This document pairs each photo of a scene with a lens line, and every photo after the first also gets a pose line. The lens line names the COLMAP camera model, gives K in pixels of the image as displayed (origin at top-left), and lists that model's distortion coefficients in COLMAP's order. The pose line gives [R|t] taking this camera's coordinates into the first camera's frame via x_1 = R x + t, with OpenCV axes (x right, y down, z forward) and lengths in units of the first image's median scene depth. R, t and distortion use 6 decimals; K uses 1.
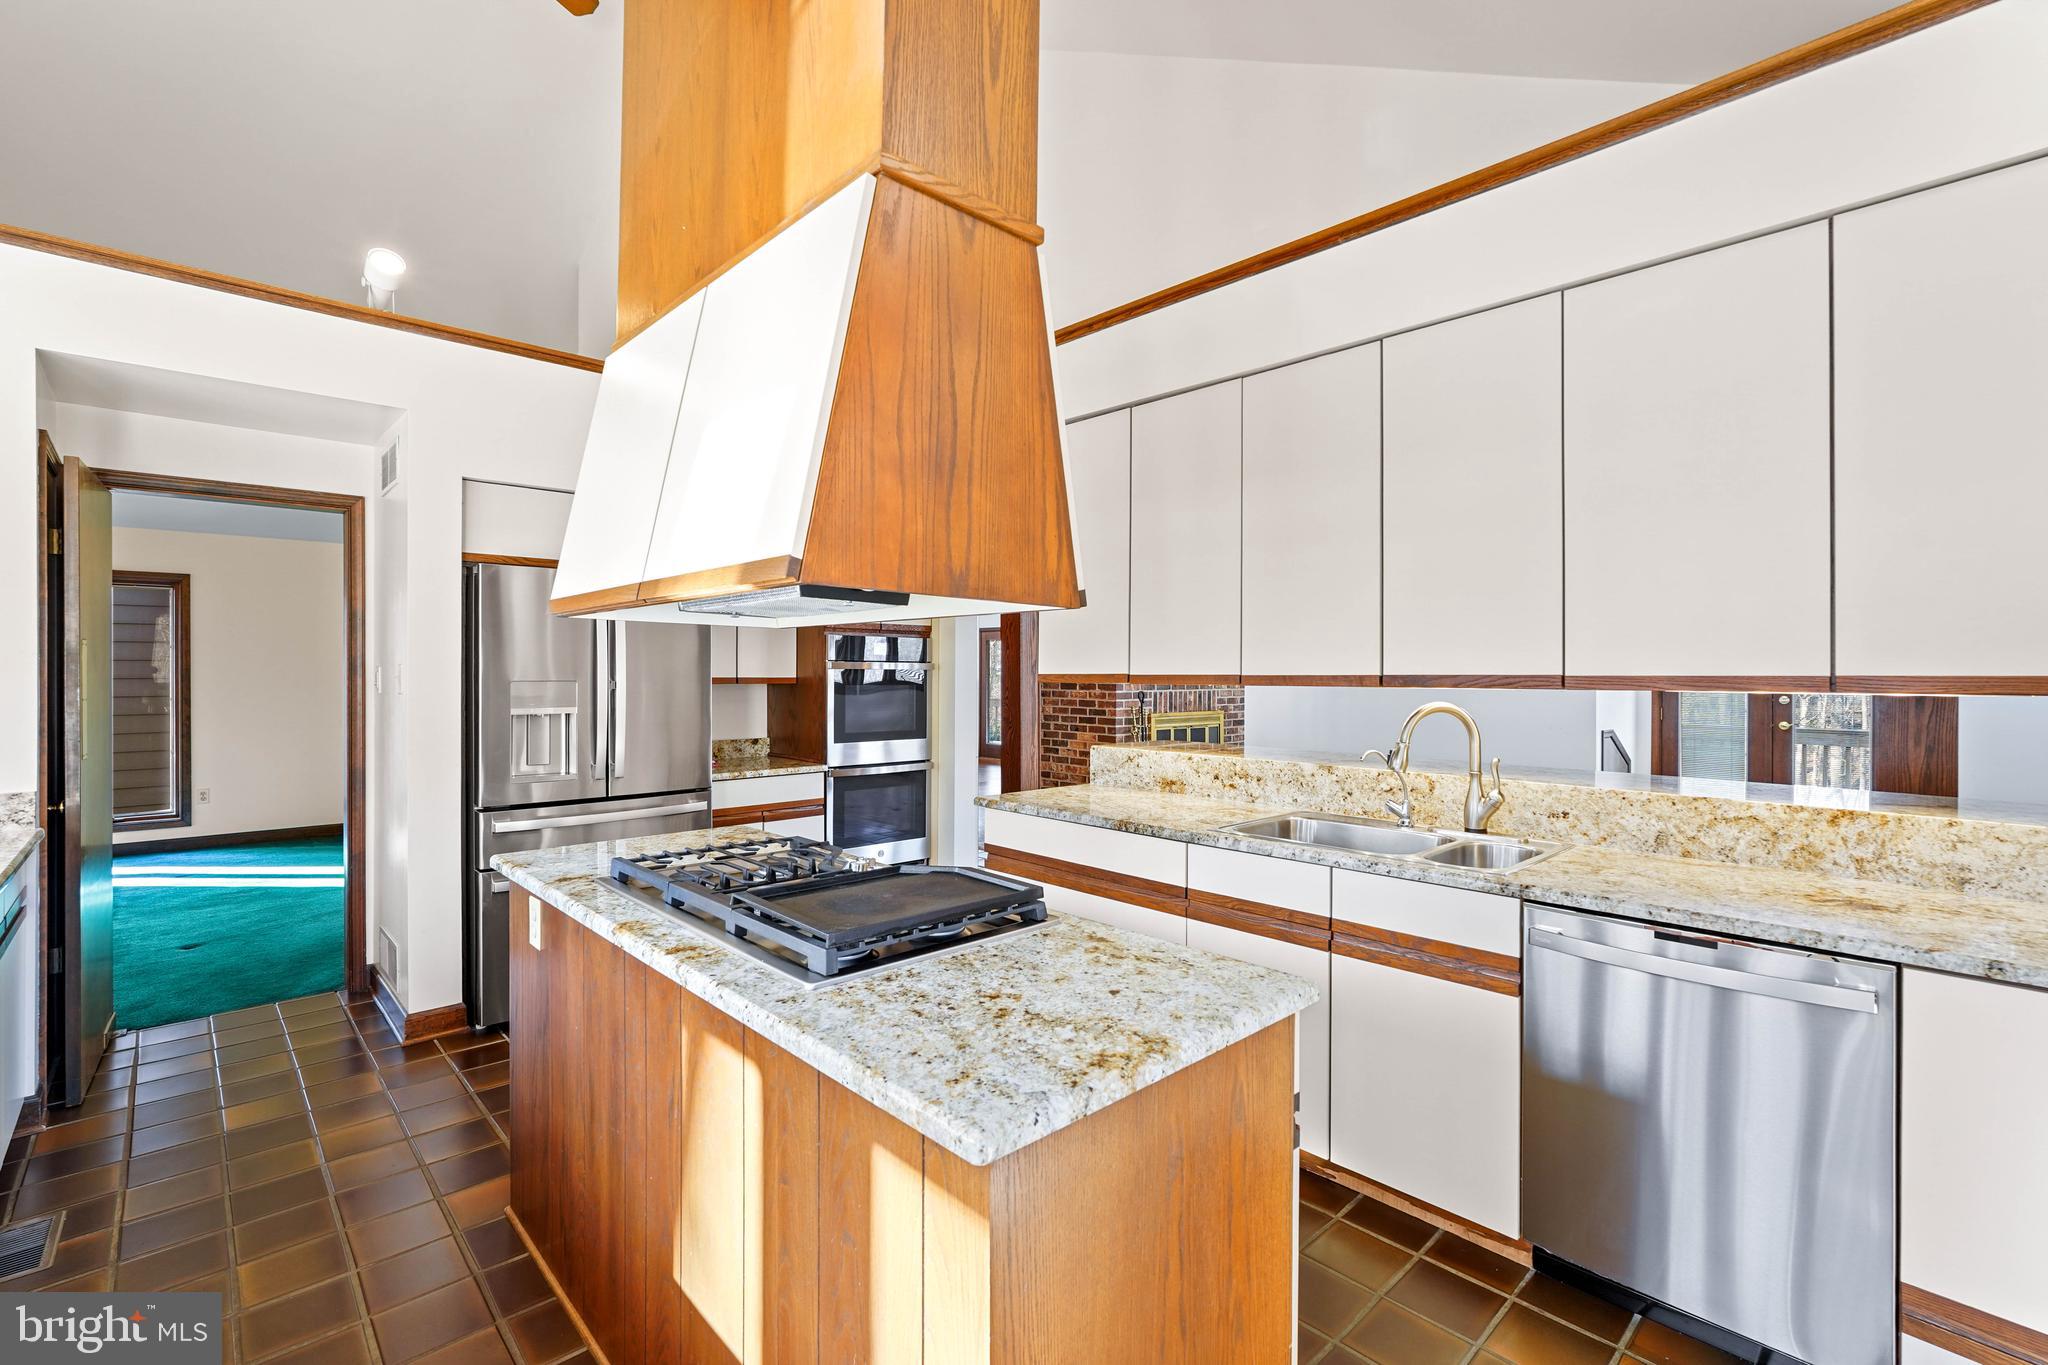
lens RADIAL K [[908.0, 0, 1017.5], [0, 908.0, 671.1], [0, 0, 1]] dist [-0.016140, 0.008585]
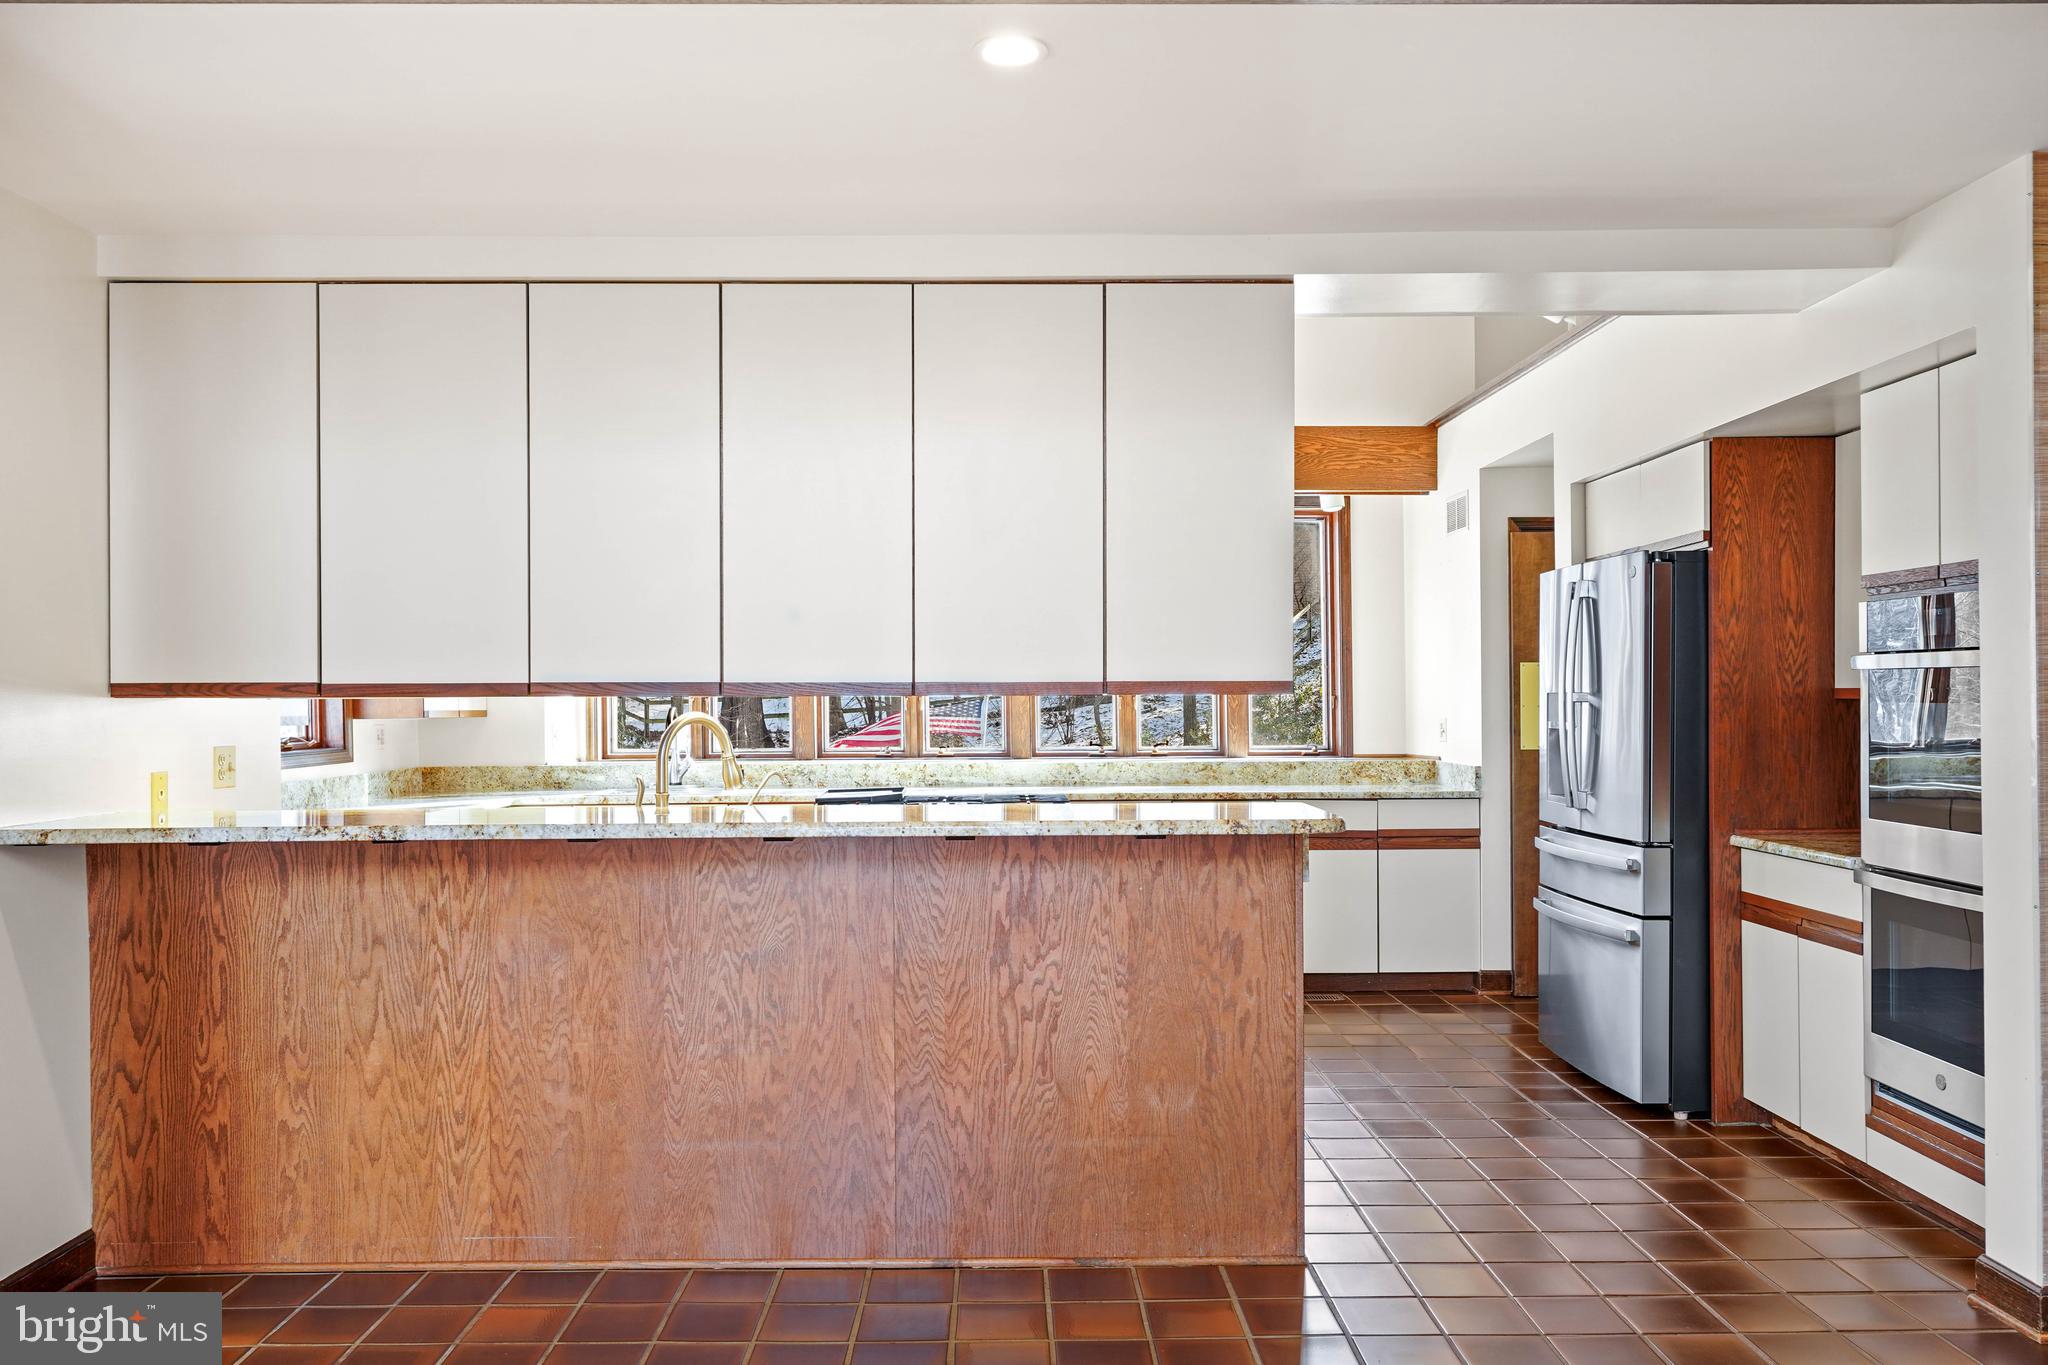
lens RADIAL K [[1575.9, 0, 1009.3], [0, 1575.9, 694.1], [0, 0, 1]] dist [0.003542, -0.001828]
pose [[-0.680122, -0.002360, -0.733095, 1.712998], [0.002101, 0.999984, -0.005168, 0.033056], [0.733096, -0.005055, -0.680107, 2.790311]]
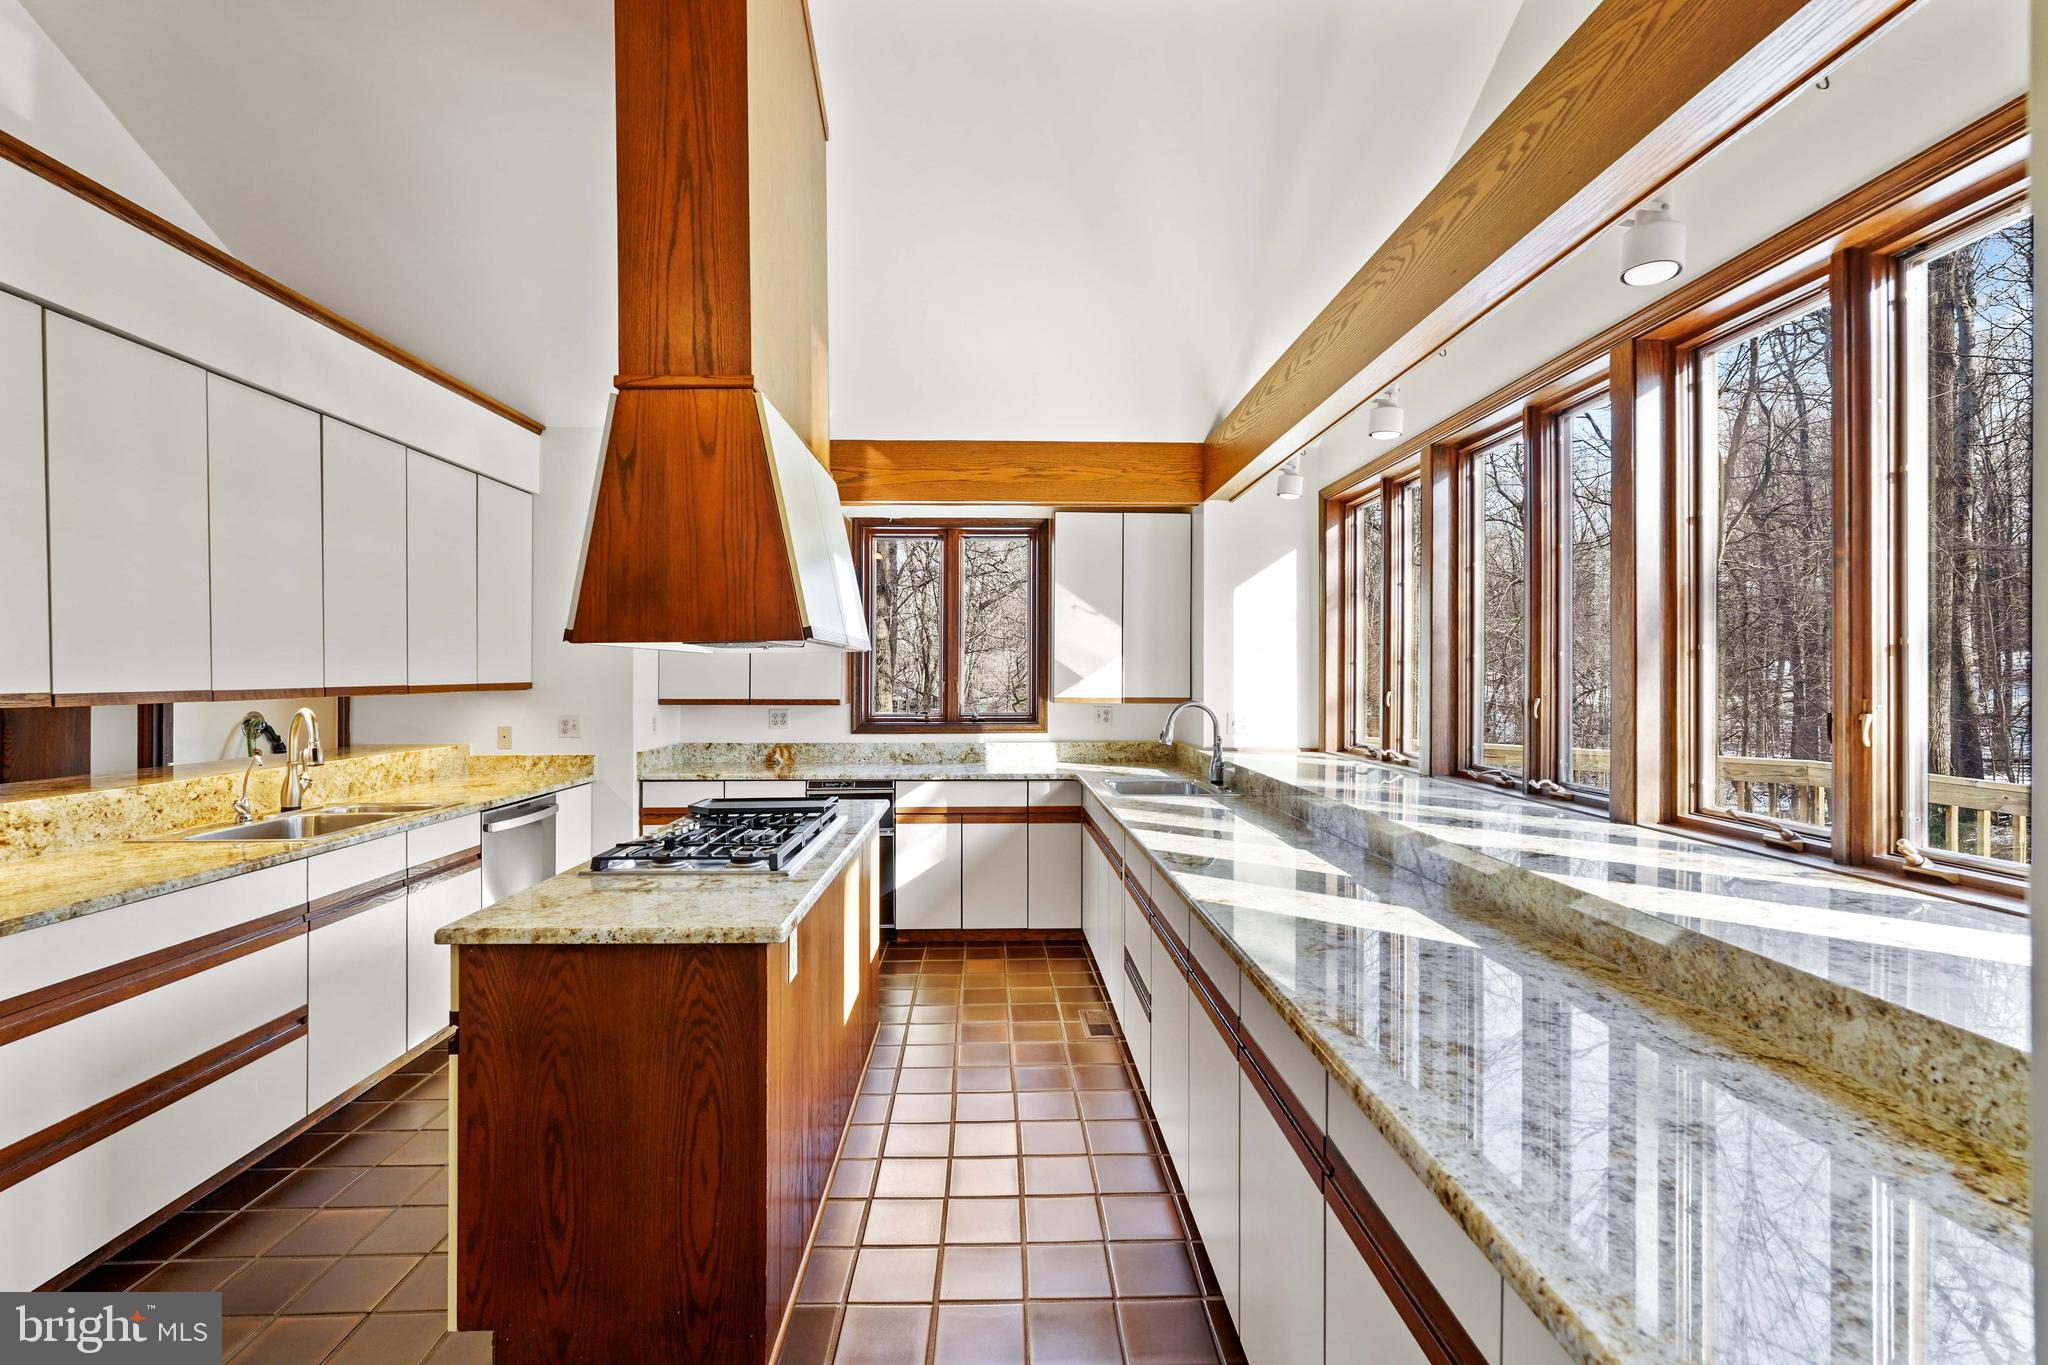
lens RADIAL K [[908.0, 0, 1021.3], [0, 908.0, 678.9], [0, 0, 1]] dist [-0.016140, 0.008585]
pose [[-0.749687, -0.006197, 0.661764, -1.356247], [-0.002151, 0.999974, 0.006927, -0.021325], [-0.661790, 0.003770, -0.749680, 1.561025]]
